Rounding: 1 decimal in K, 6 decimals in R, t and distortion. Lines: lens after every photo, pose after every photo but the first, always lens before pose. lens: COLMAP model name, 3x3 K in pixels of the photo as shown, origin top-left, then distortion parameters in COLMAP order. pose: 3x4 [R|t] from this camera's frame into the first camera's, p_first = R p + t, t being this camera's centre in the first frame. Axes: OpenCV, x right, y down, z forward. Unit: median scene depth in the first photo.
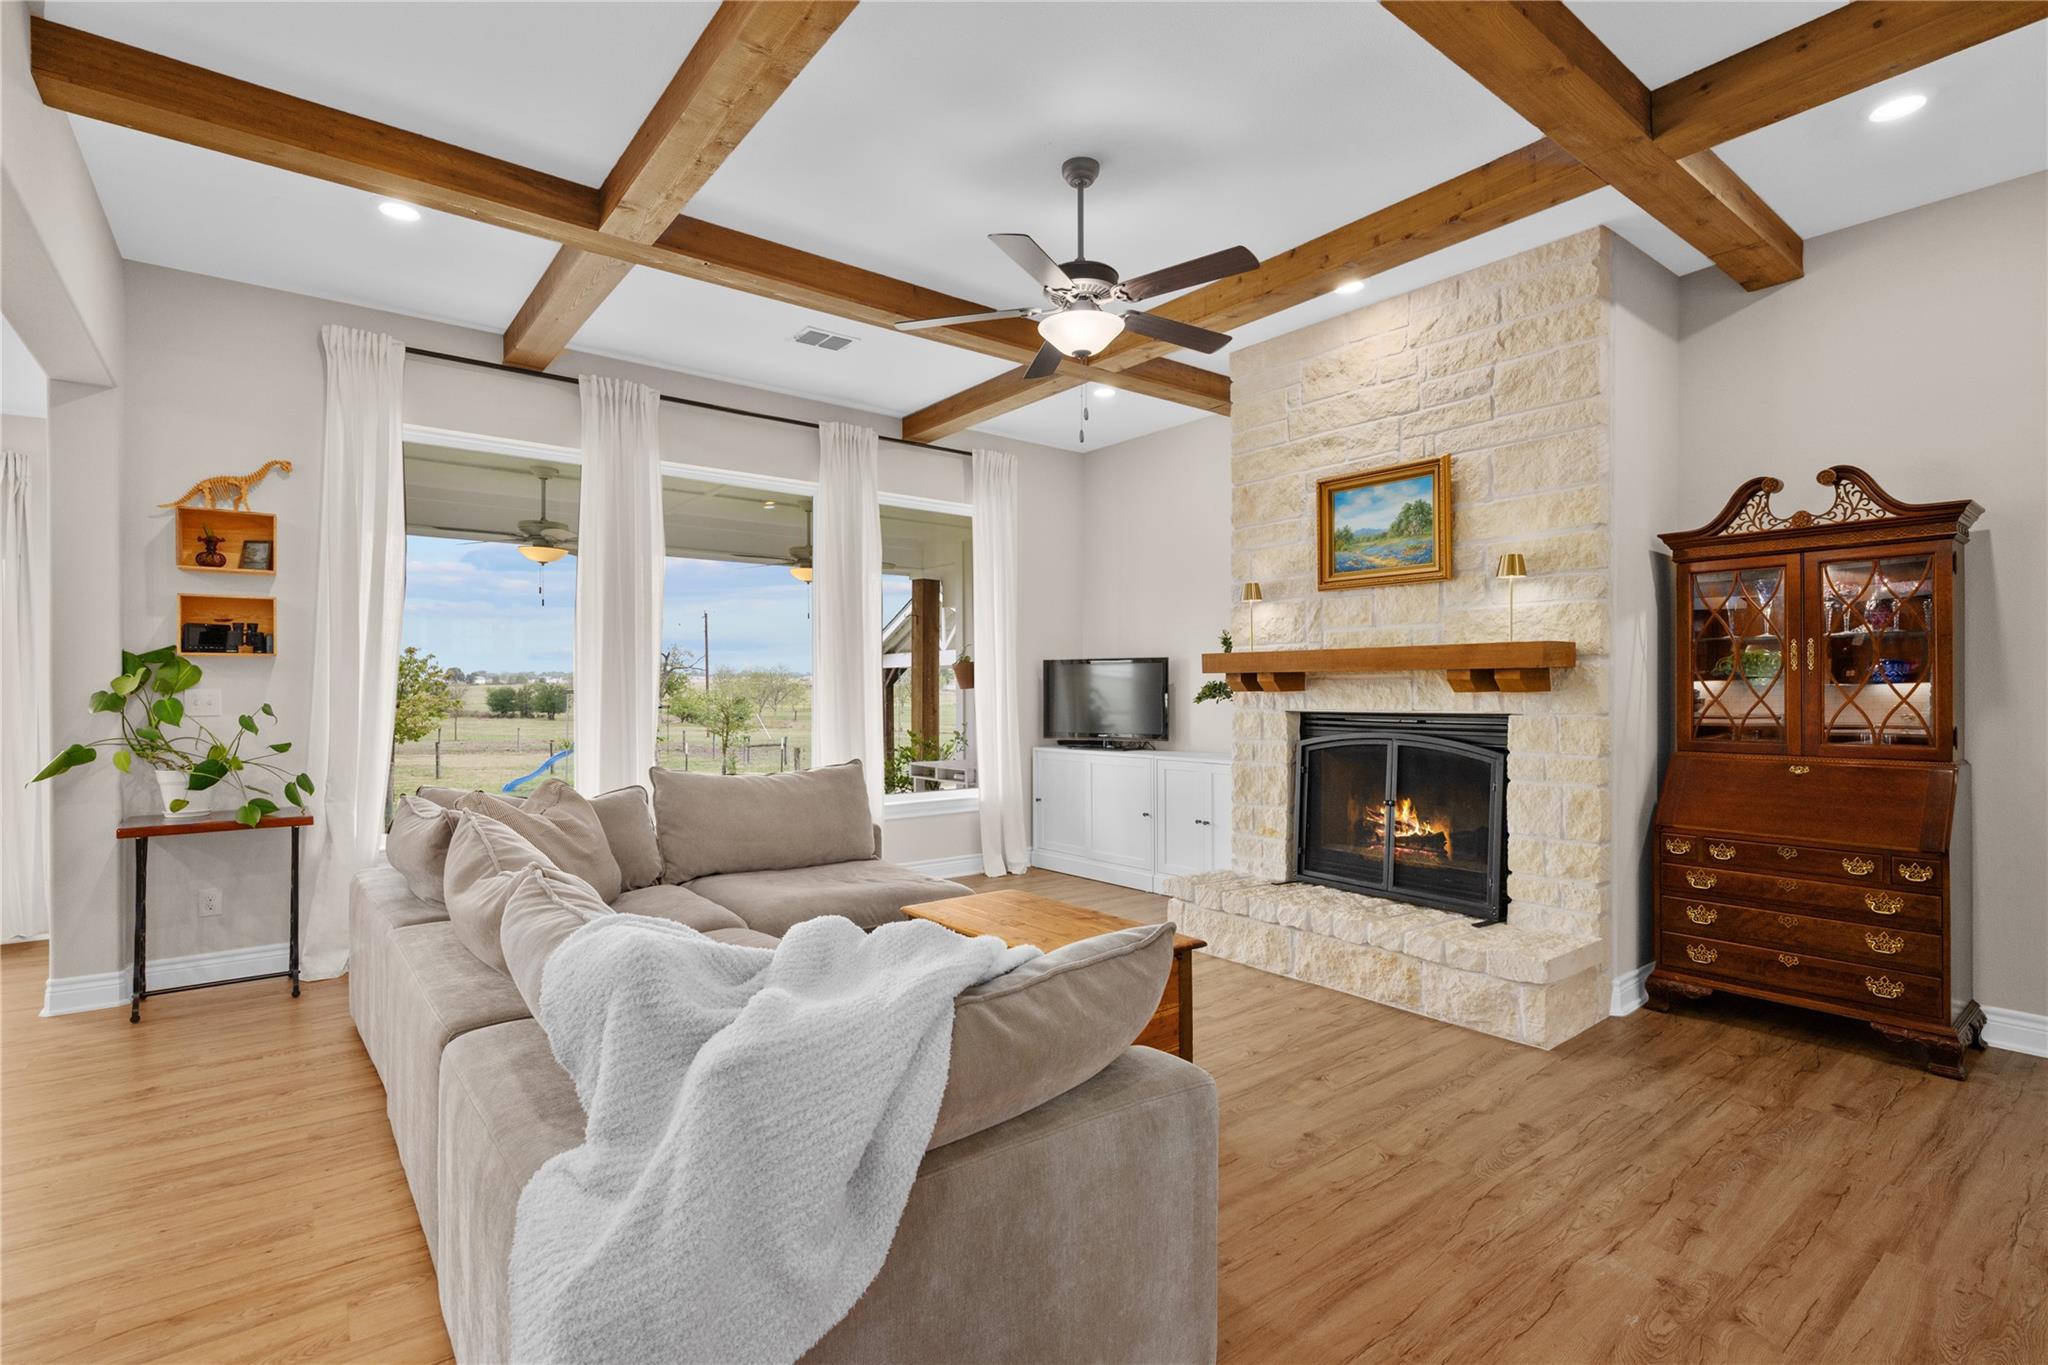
lens RADIAL K [[948.5, 0, 1014.2], [0, 948.5, 679.1], [0, 0, 1]] dist [0.003574, 0.000908]
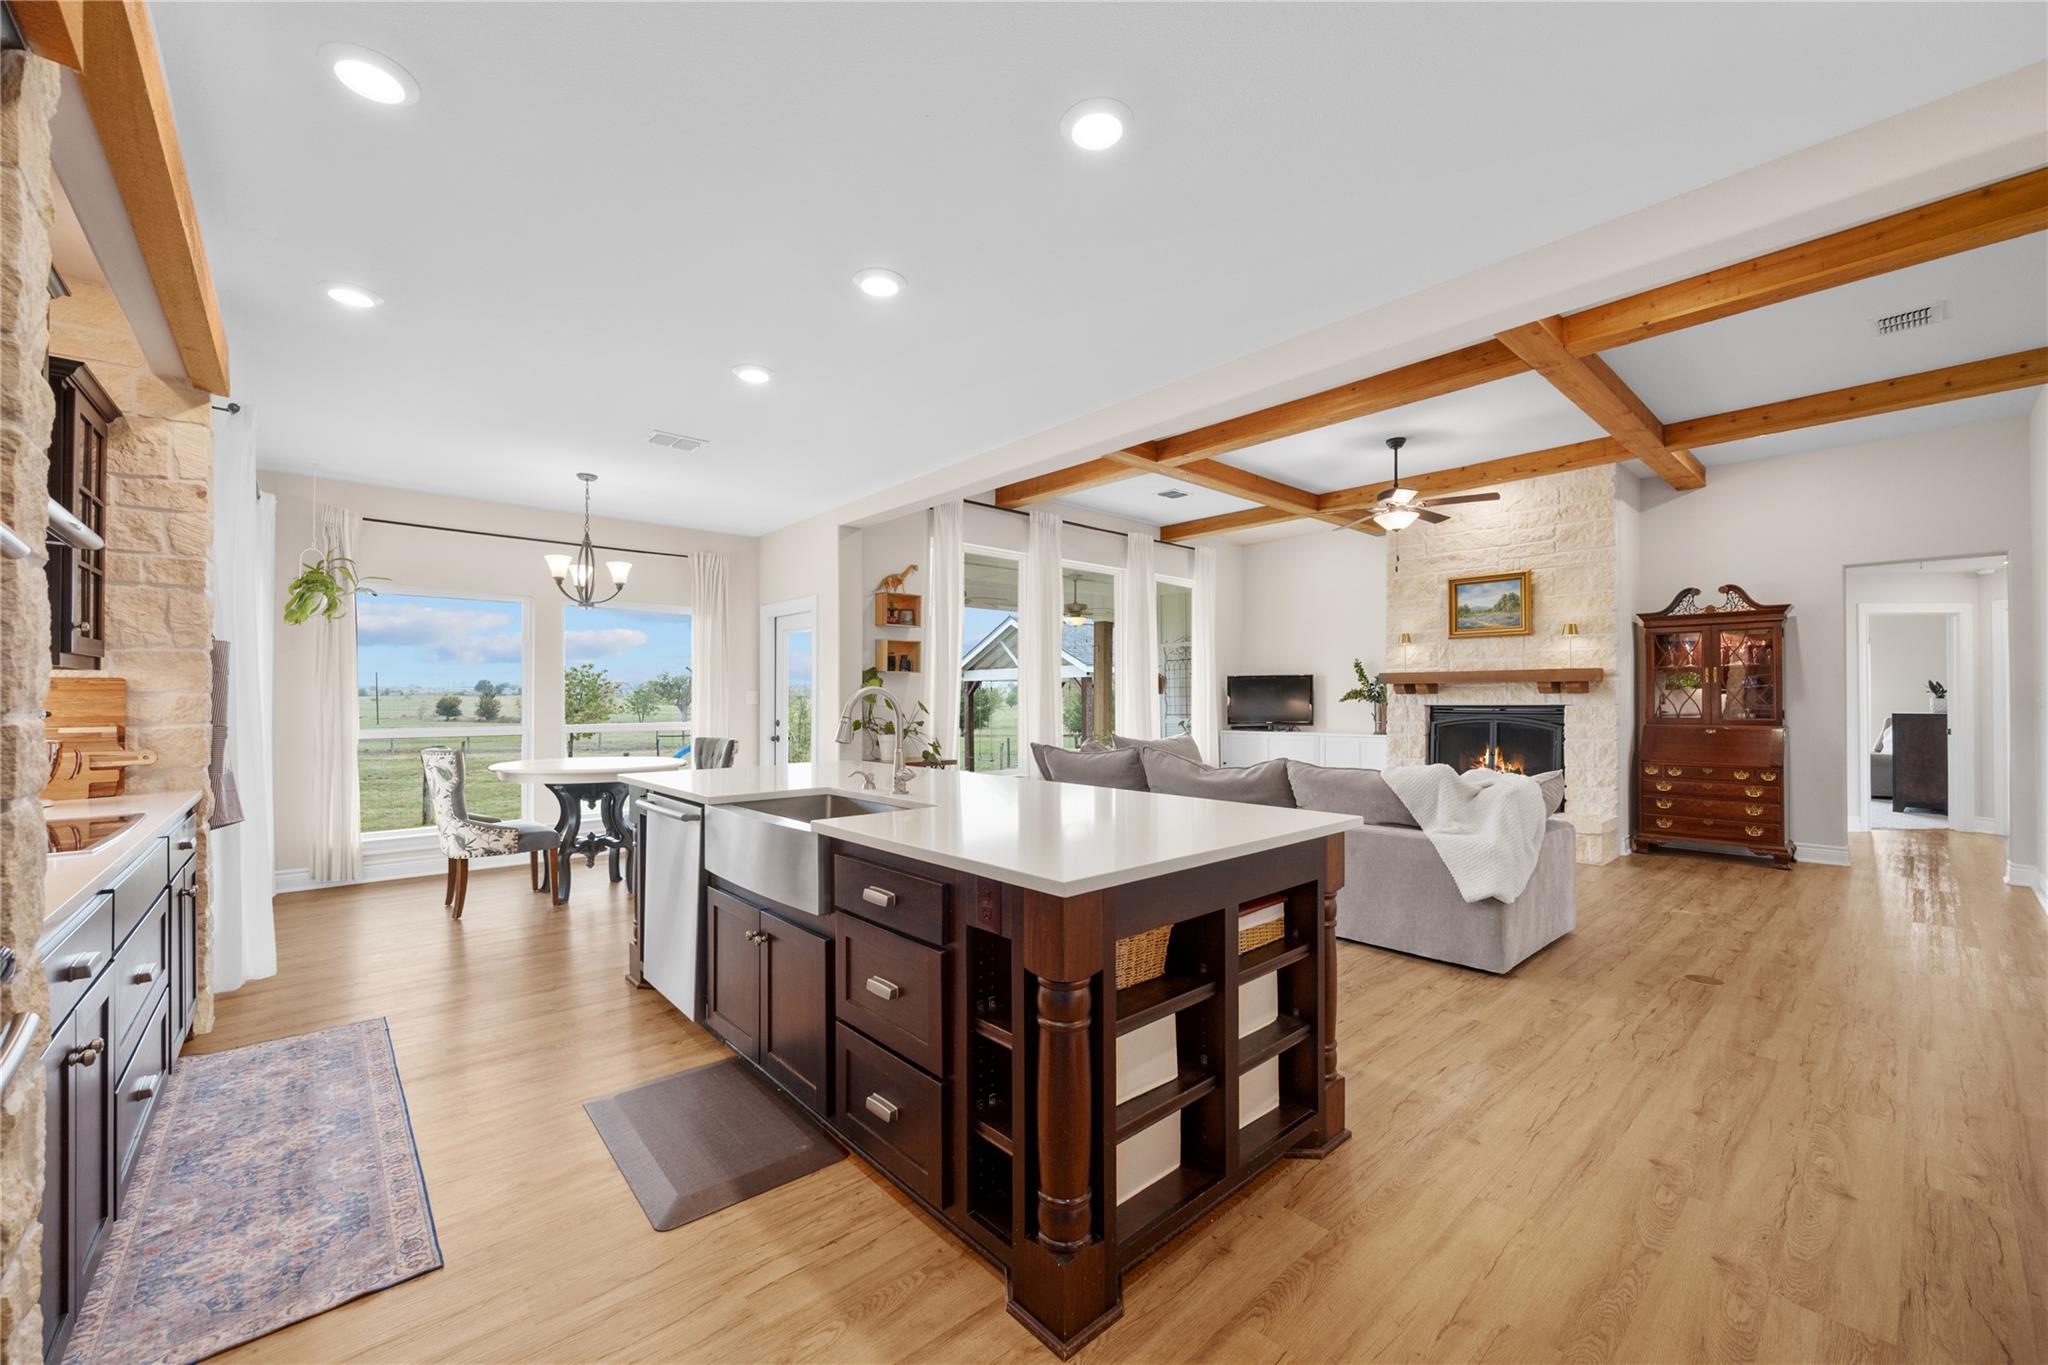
lens RADIAL K [[804.5, 0, 1024.0], [0, 804.5, 682.5], [0, 0, 1]] dist [-0.001314, -0.000145]
pose [[0.997307, 0.003444, 0.073258, -0.699473], [-0.002646, 0.999936, -0.010977, 0.011705], [-0.073291, 0.010754, 0.997253, -0.557774]]
